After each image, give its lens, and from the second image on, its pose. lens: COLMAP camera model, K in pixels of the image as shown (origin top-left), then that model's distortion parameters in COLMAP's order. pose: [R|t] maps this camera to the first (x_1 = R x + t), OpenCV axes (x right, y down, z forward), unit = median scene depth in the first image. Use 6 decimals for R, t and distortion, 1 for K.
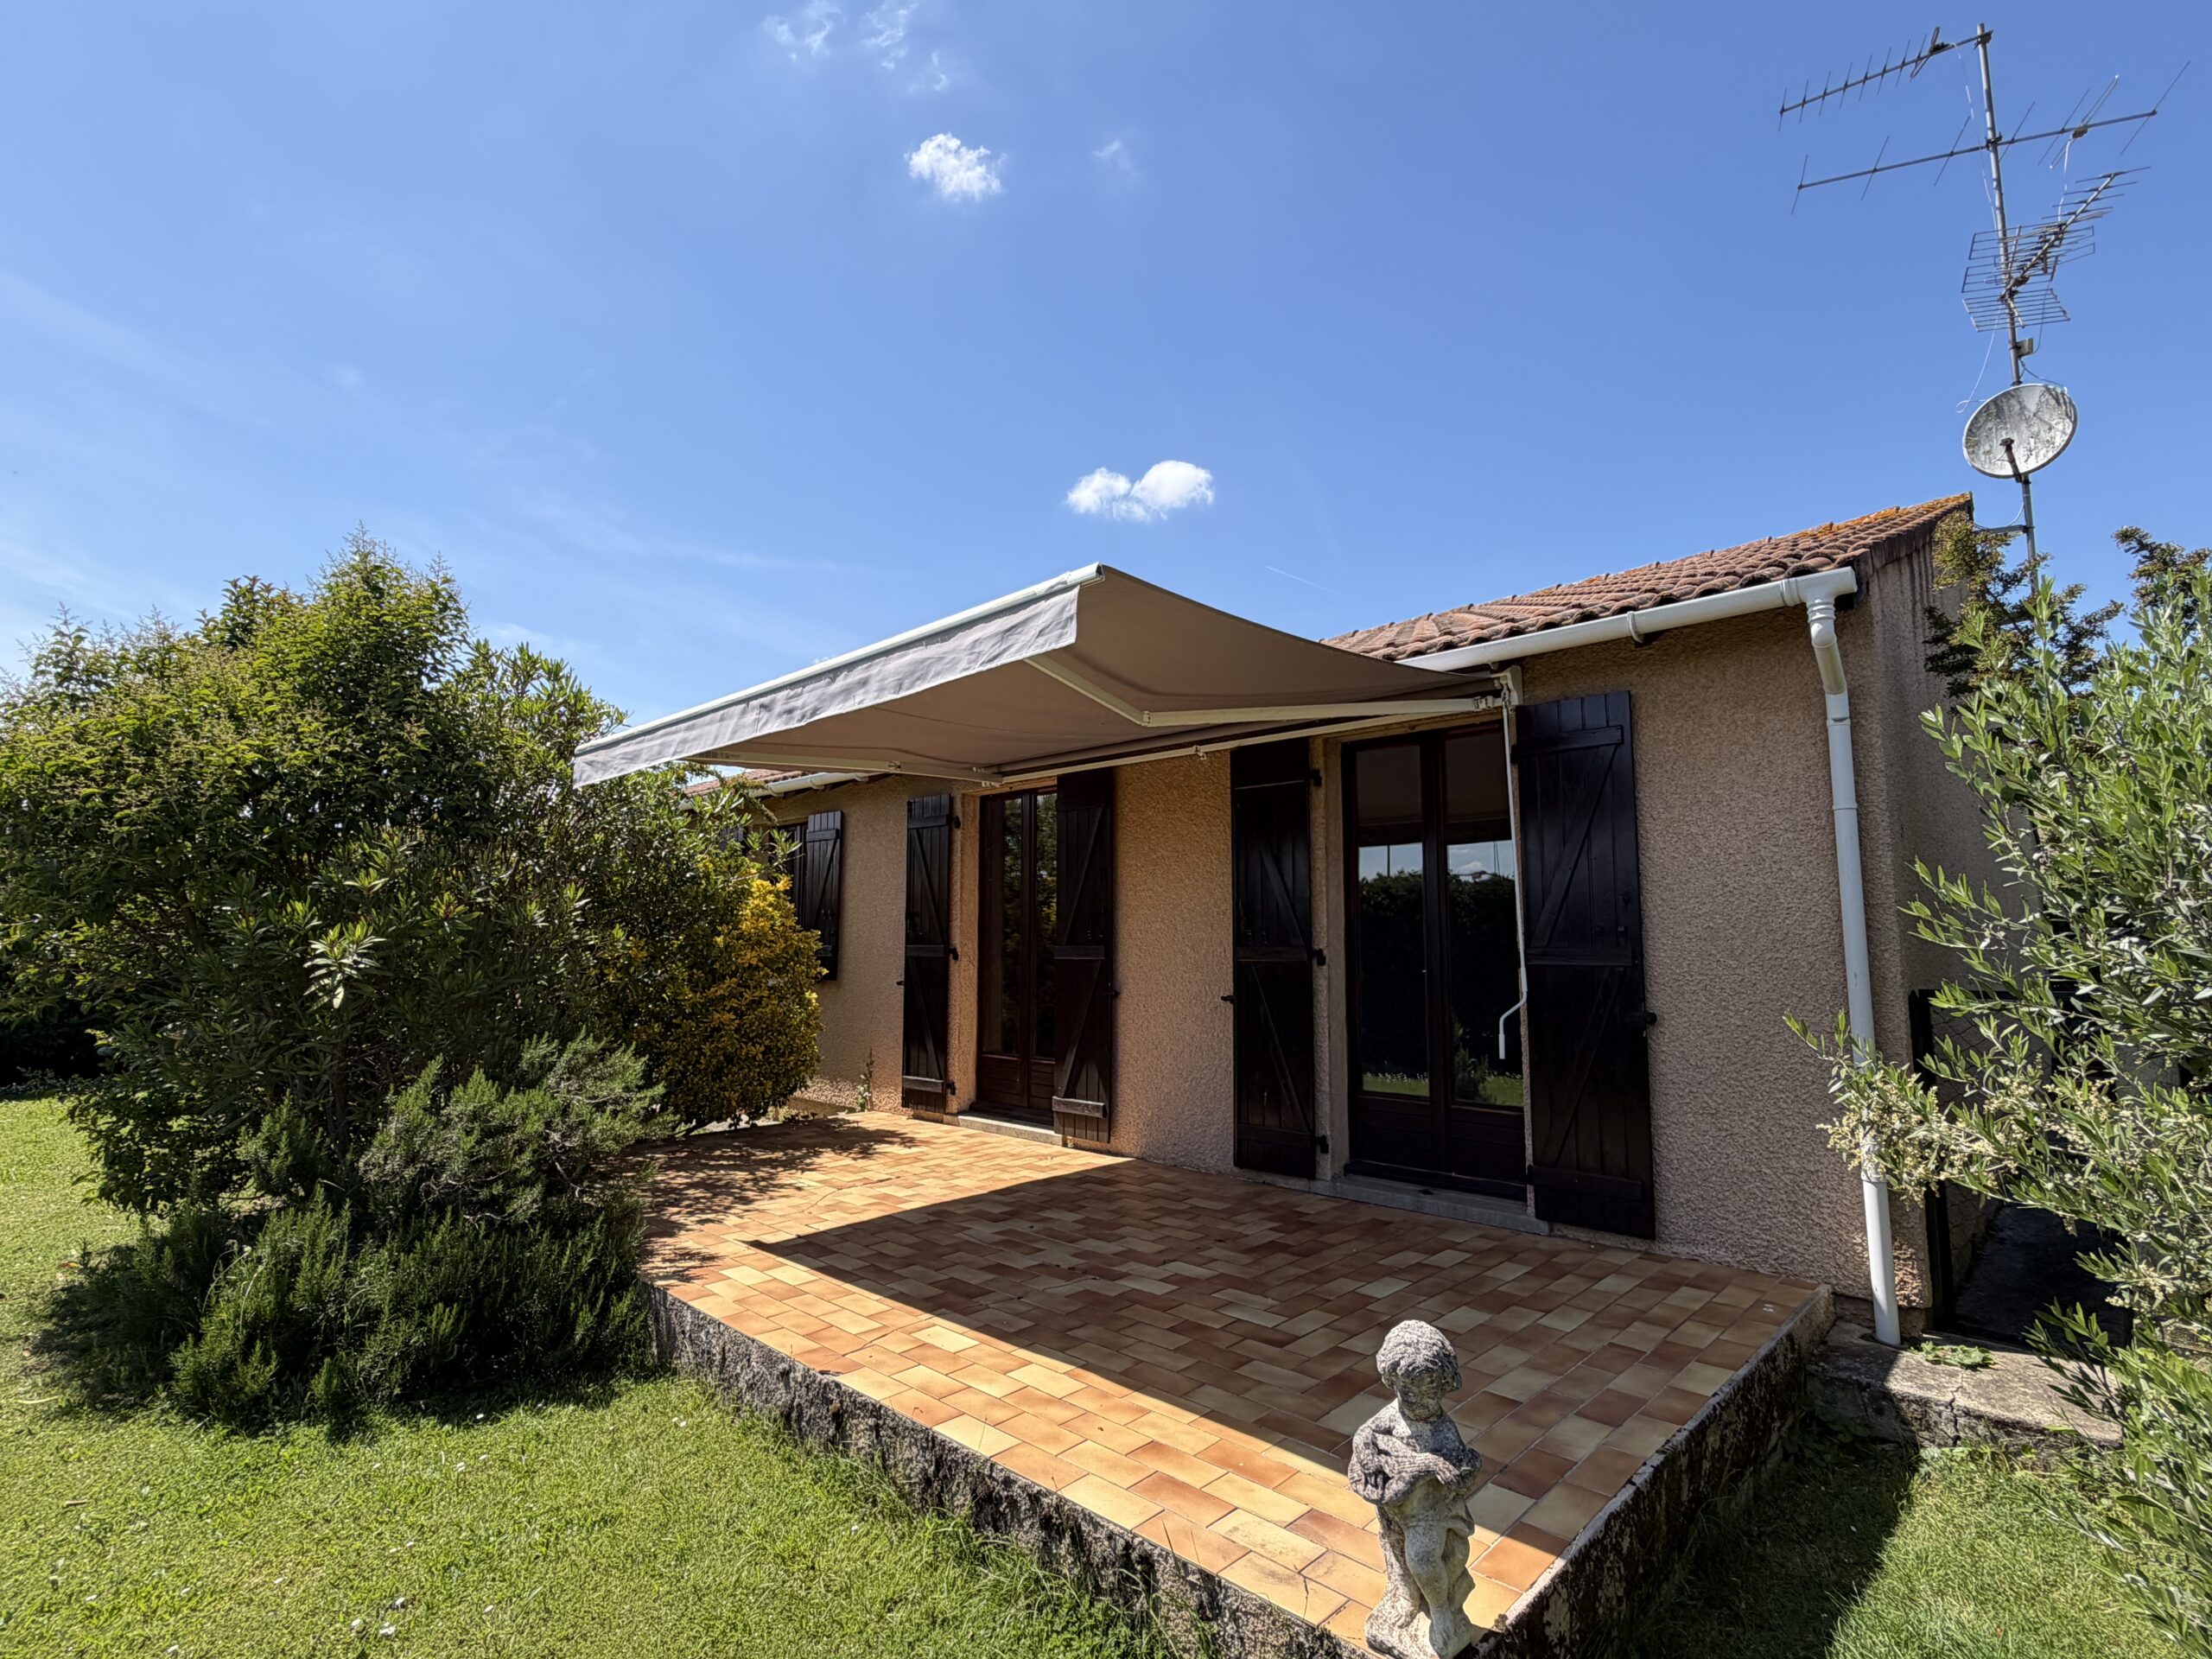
lens RADIAL K [[1037.4, 0, 1102.4], [0, 1037.4, 833.5], [0, 0, 1]] dist [0.001512, -0.000107]
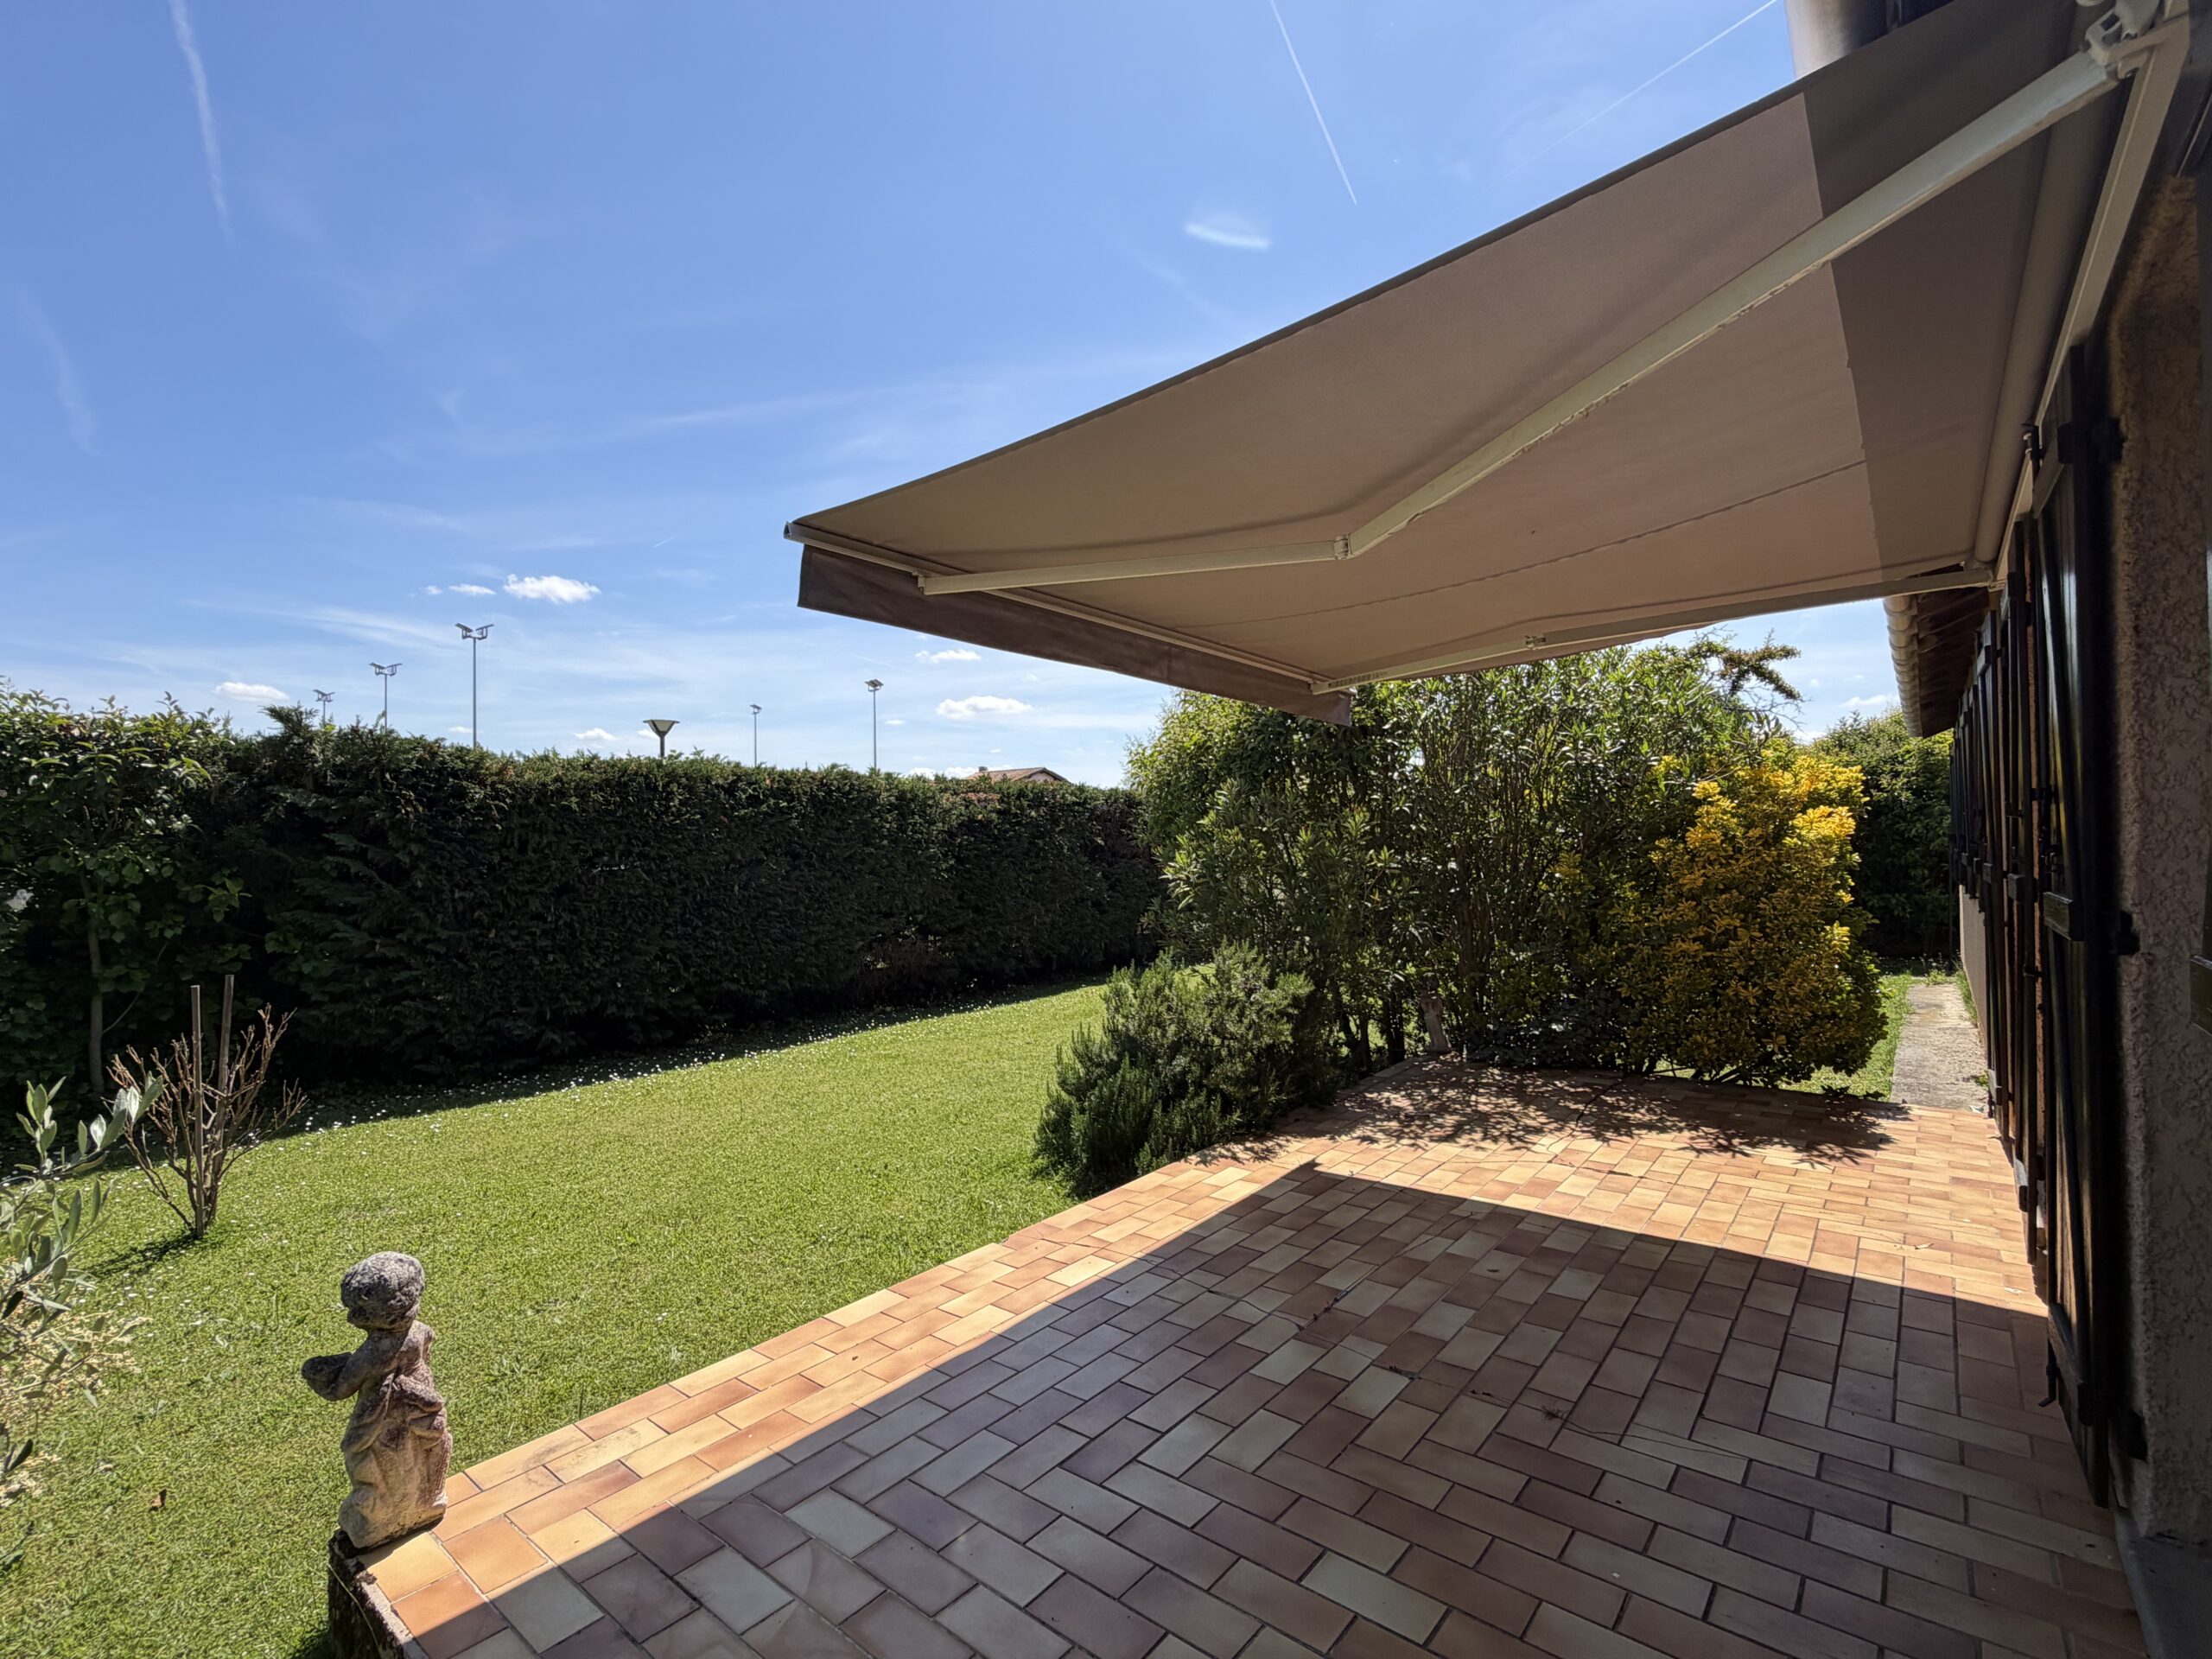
lens RADIAL K [[1037.7, 0, 1098.9], [0, 1037.7, 833.0], [0, 0, 1]] dist [0.000871, 0.000350]
pose [[0.084258, -0.016124, -0.996313, 0.693704], [0.119224, 0.992849, -0.005985, 0.068671], [0.989286, -0.118280, 0.085578, 0.813550]]
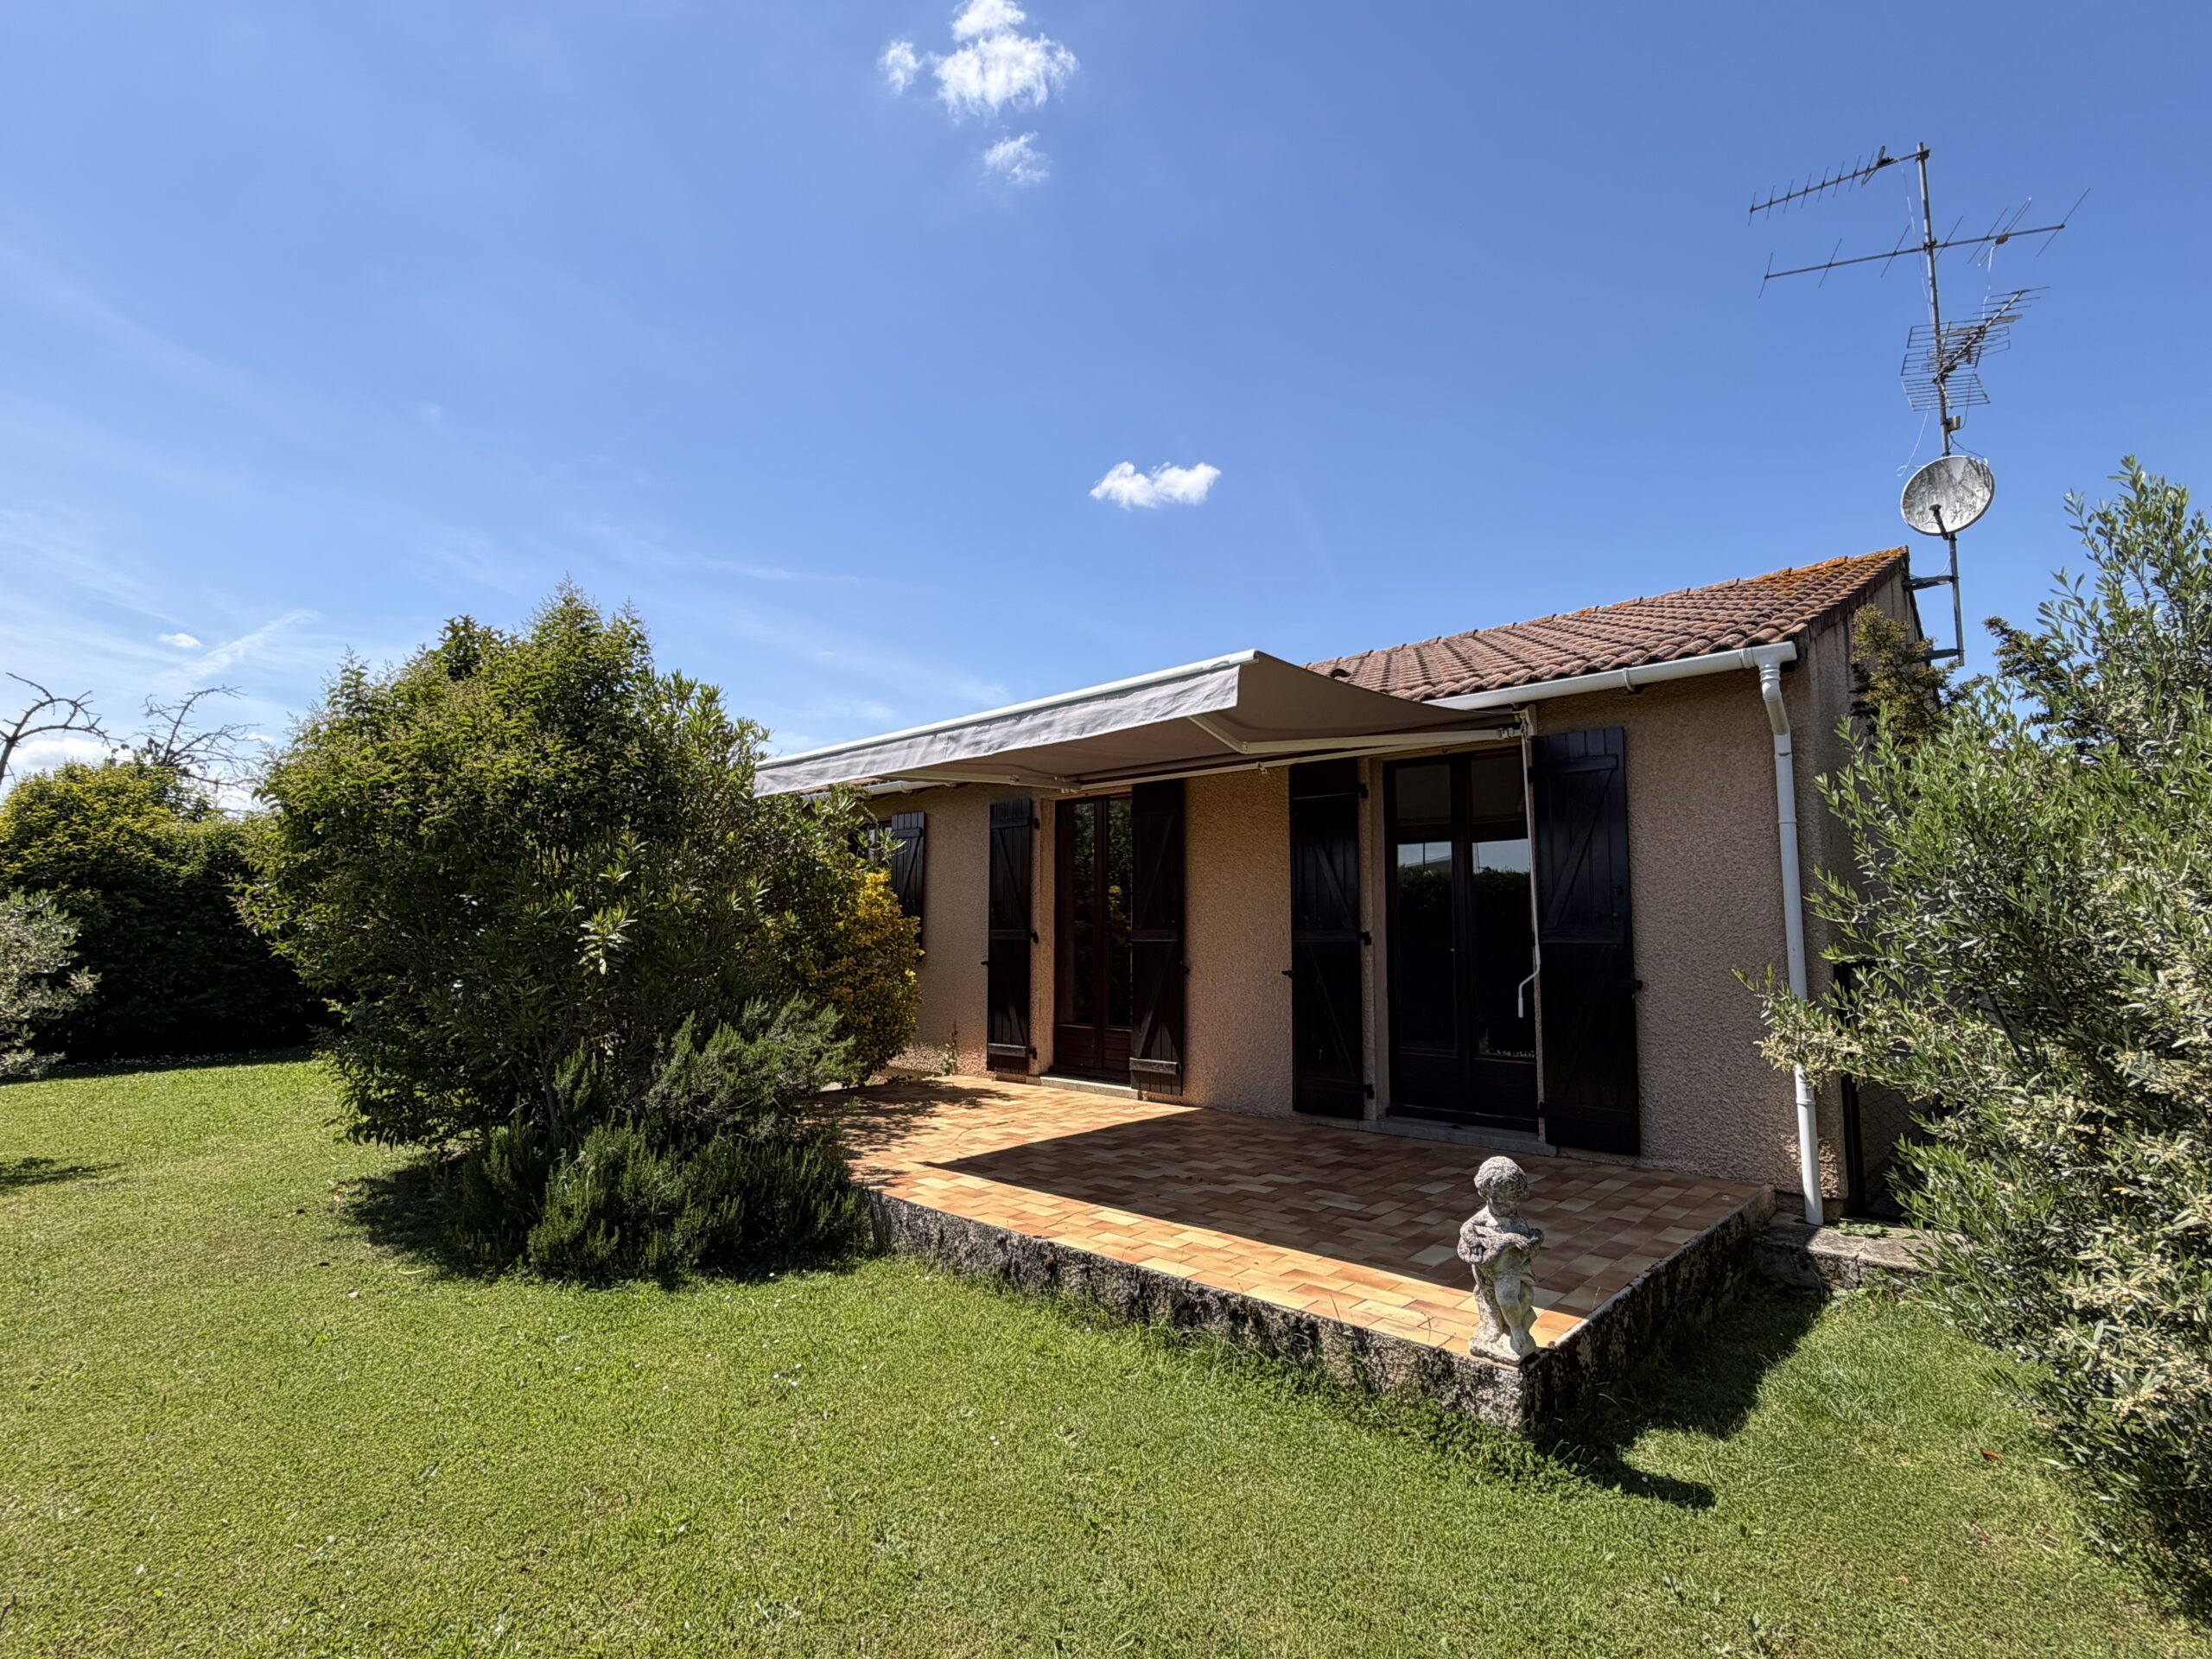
lens RADIAL K [[1037.7, 0, 1098.9], [0, 1037.7, 833.0], [0, 0, 1]] dist [0.000871, 0.000350]
pose [[0.999860, 0.003674, 0.016308, -0.162925], [-0.003799, 0.999964, 0.007637, -0.016342], [-0.016279, -0.007697, 0.999838, -0.275891]]
